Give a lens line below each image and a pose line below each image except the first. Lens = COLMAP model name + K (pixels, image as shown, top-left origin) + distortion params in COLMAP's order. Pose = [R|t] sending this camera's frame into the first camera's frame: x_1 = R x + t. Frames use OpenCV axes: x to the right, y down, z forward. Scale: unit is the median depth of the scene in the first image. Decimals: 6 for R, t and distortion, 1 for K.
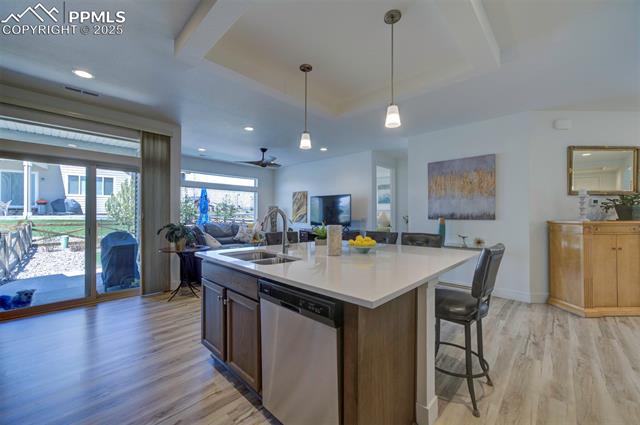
lens RADIAL K [[259.5, 0, 313.6], [0, 259.5, 213.3], [0, 0, 1]] dist [-0.005549, 0.002607]
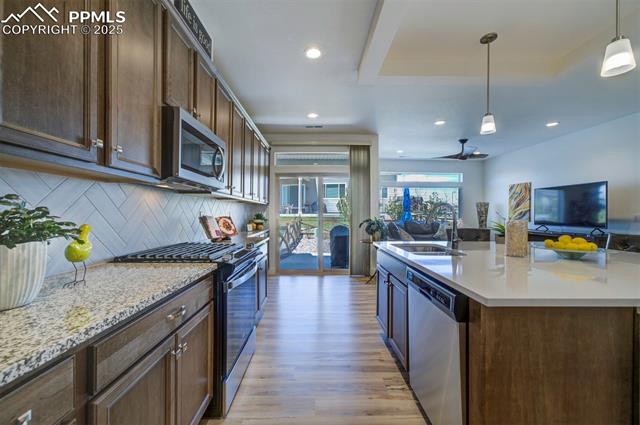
lens RADIAL K [[259.5, 0, 321.0], [0, 259.5, 214.2], [0, 0, 1]] dist [-0.005549, 0.002607]
pose [[0.719895, 0.001398, -0.694082, 0.111232], [0.003118, 0.999981, 0.005249, 0.010859], [0.694076, -0.005943, 0.719877, -0.011868]]
